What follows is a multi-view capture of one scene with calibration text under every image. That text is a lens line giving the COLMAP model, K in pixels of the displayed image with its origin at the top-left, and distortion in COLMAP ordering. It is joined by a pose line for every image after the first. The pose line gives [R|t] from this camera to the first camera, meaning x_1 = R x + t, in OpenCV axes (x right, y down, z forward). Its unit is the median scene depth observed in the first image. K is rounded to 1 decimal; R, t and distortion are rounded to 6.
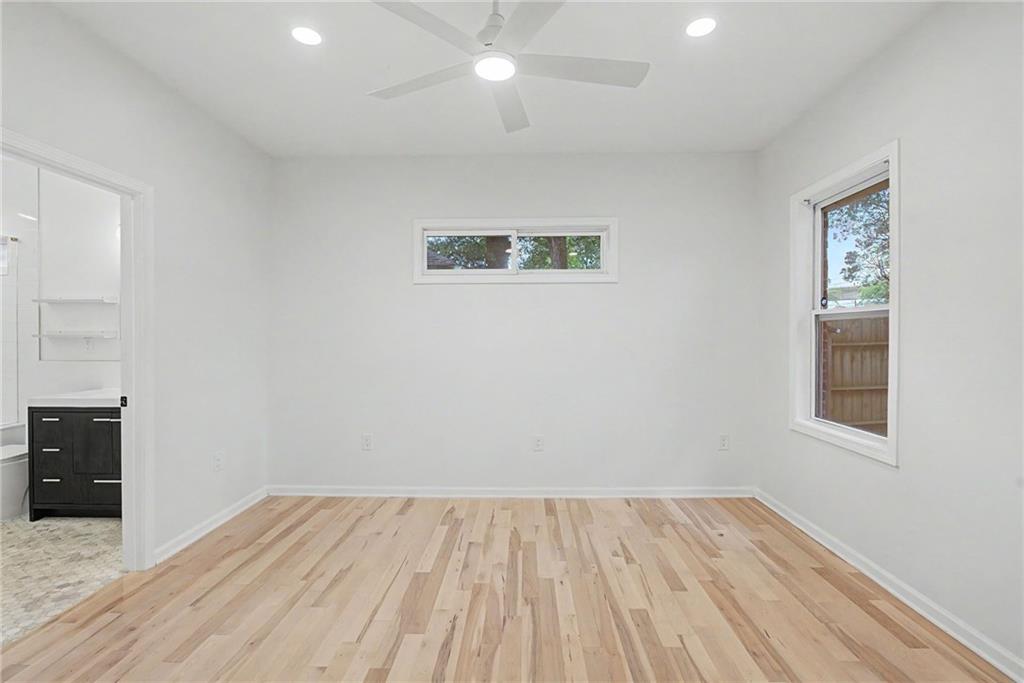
lens RADIAL K [[458.7, 0, 516.3], [0, 458.7, 341.6], [0, 0, 1]] dist [-0.000823, 0.000736]
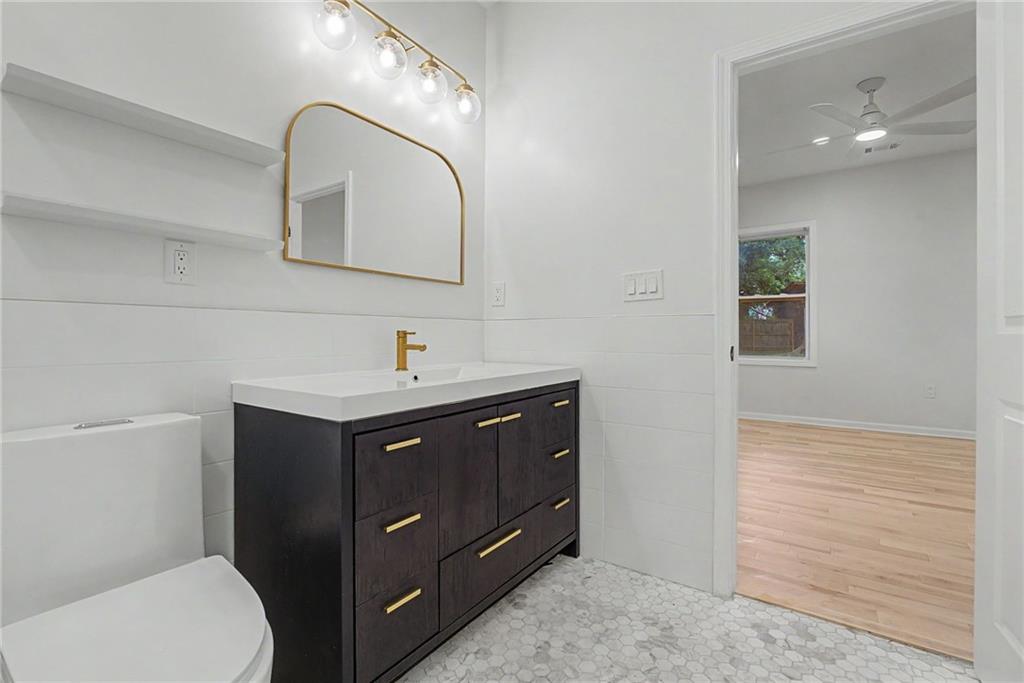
lens RADIAL K [[458.7, 0, 514.8], [0, 458.7, 335.9], [0, 0, 1]] dist [-0.000823, 0.000736]
pose [[0.533923, 0.000844, 0.845532, -1.546918], [0.003583, 0.999988, -0.003261, 0.097327], [-0.845525, 0.004771, 0.533914, 0.857007]]
